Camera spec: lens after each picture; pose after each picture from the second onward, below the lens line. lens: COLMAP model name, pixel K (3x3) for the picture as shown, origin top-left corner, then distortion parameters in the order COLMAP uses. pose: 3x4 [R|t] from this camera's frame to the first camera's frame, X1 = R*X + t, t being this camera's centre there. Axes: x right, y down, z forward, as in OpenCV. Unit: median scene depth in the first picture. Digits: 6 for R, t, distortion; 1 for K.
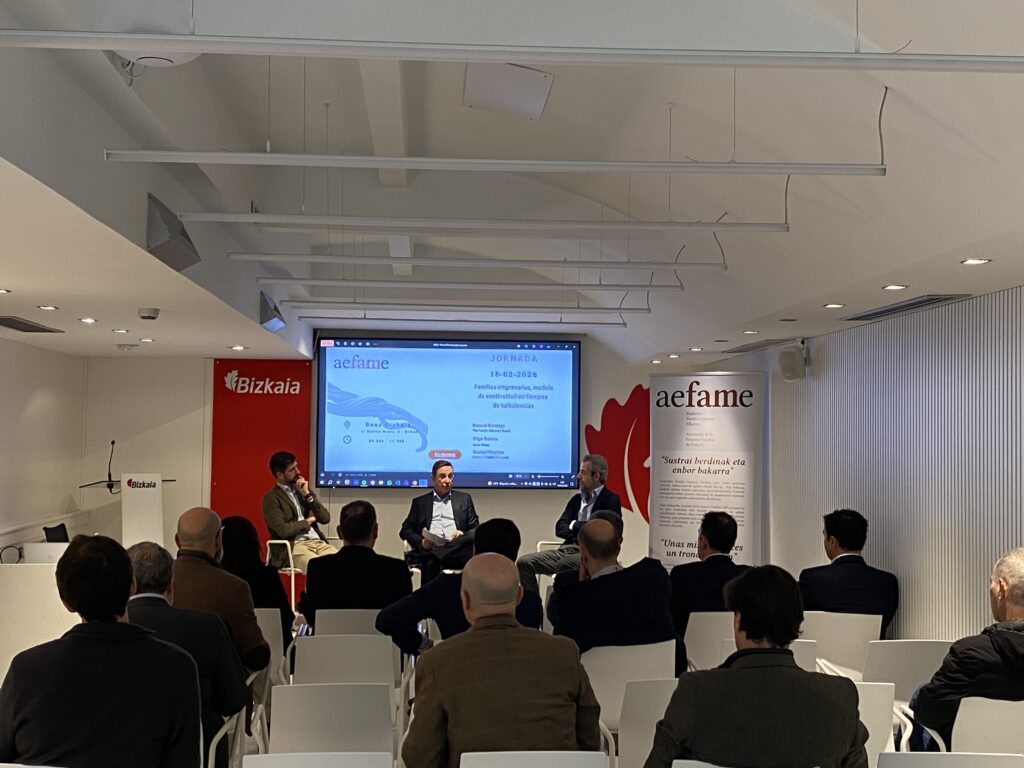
lens RADIAL K [[1645.3, 0, 508.2], [0, 1645.3, 375.7], [0, 0, 1]] dist [0.571668, 0.000000]
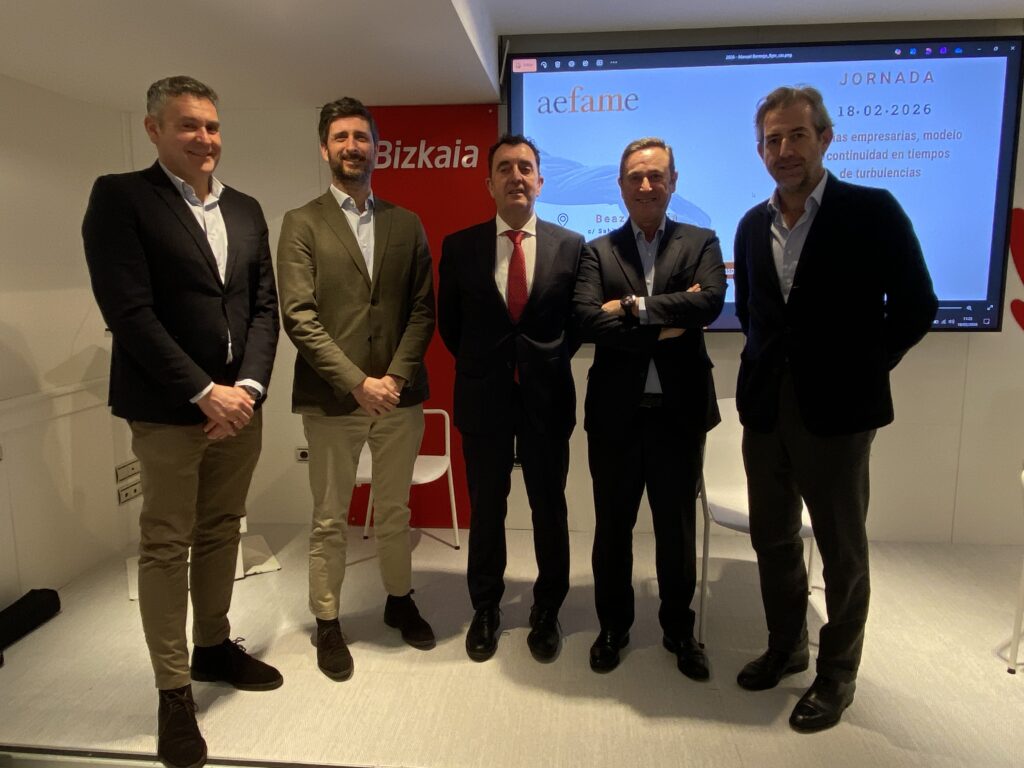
lens RADIAL K [[786.8, 0, 512.0], [0, 786.8, 388.6], [0, 0, 1]] dist [0.048831, -0.036717]
pose [[0.993231, -0.003313, -0.116106, -0.083760], [0.024934, 0.982372, 0.185268, 0.035655], [0.113446, -0.186909, 0.975805, 0.729296]]
